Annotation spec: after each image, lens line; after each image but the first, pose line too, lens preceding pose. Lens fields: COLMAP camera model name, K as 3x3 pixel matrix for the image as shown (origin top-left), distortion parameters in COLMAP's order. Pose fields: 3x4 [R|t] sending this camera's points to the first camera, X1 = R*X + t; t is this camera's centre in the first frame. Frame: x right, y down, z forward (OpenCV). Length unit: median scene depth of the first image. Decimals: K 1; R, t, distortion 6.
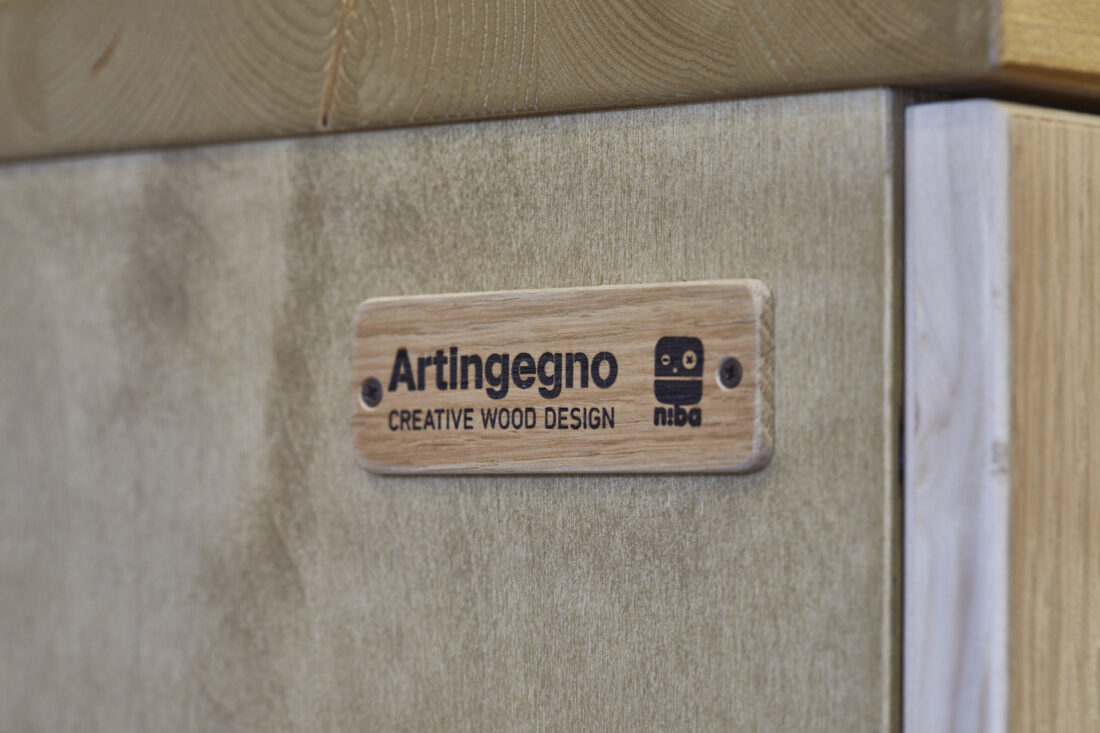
lens RADIAL K [[3776.8, 0, 550.0], [0, 3776.8, 366.5], [0, 0, 1]] dist [-0.146687, -2.095595]
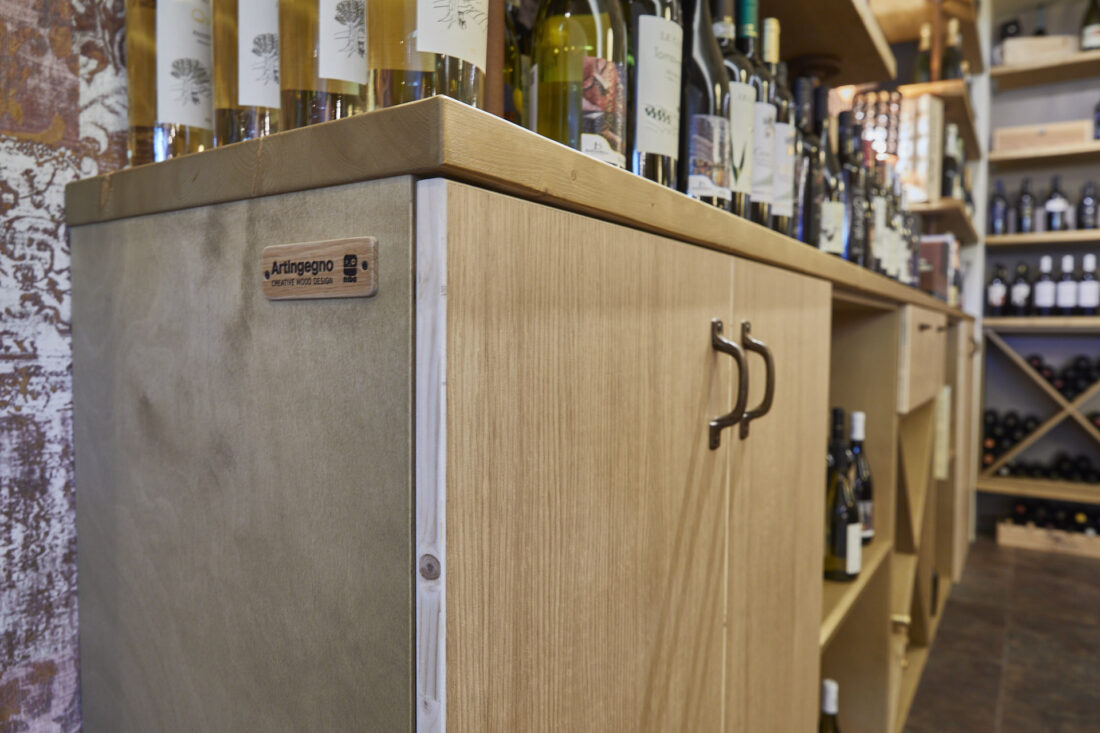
lens RADIAL K [[726.9, 0, 550.0], [0, 726.9, 366.5], [0, 0, 1]] dist [-0.006504, -0.001627]
pose [[0.987740, -0.001205, 0.156106, 0.105194], [-0.010750, 0.997072, 0.075712, 0.038326], [-0.155740, -0.076461, 0.984834, 0.349808]]
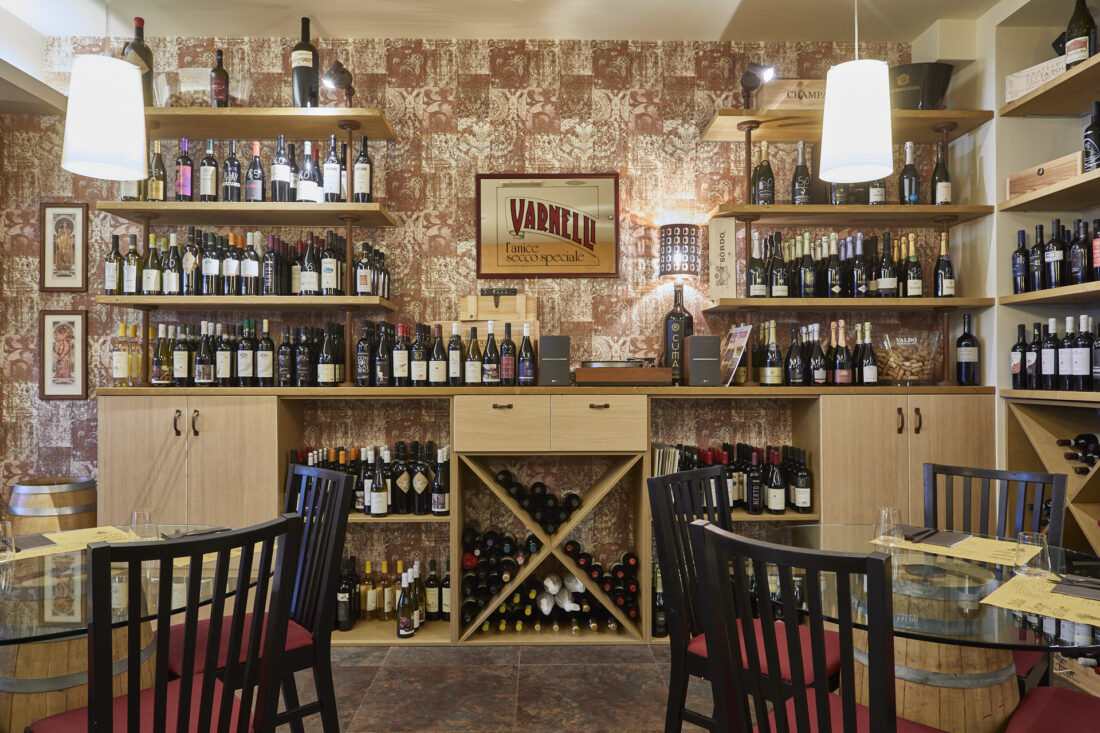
lens RADIAL K [[726.9, 0, 550.0], [0, 726.9, 366.5], [0, 0, 1]] dist [-0.006504, -0.001627]
pose [[0.687523, -0.013224, -0.726043, 6.230105], [0.026292, 0.999632, 0.006691, -0.230122], [0.725687, -0.023689, 0.687617, -0.302060]]
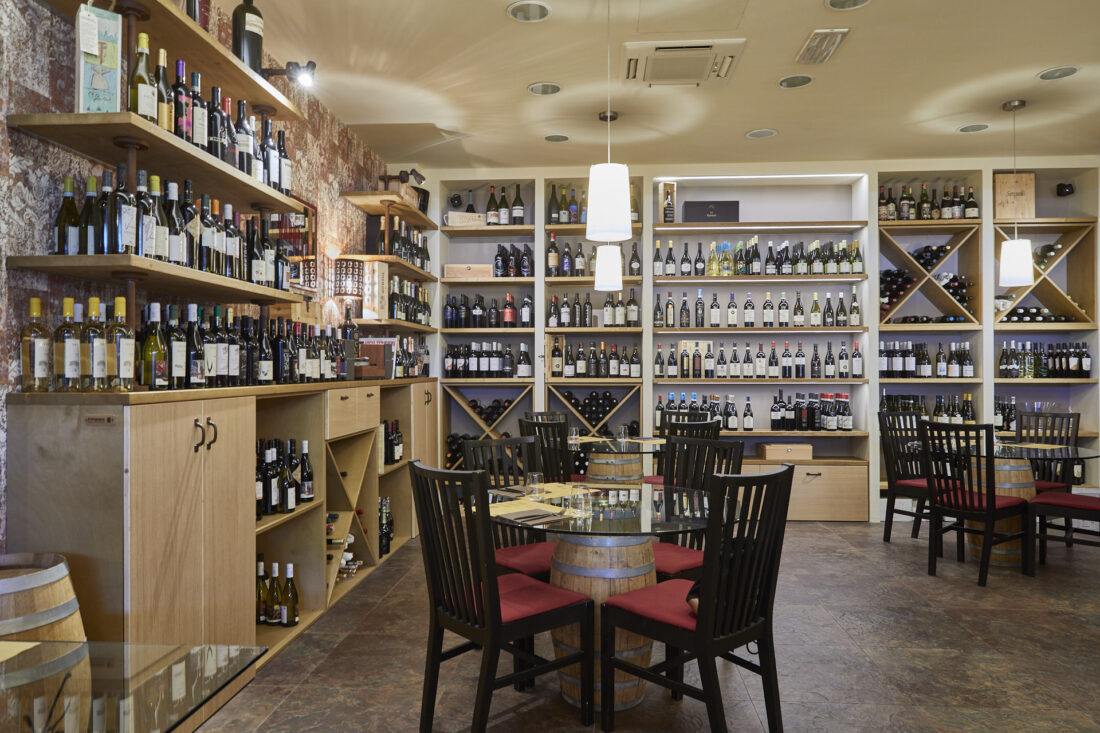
lens RADIAL K [[749.6, 0, 550.0], [0, 749.6, 366.5], [0, 0, 1]] dist [0.001234, 0.001086]
pose [[0.785510, -0.003310, 0.618840, -0.531273], [-0.015172, 0.999582, 0.024604, -0.375478], [-0.618663, -0.028716, 0.785132, -3.144888]]
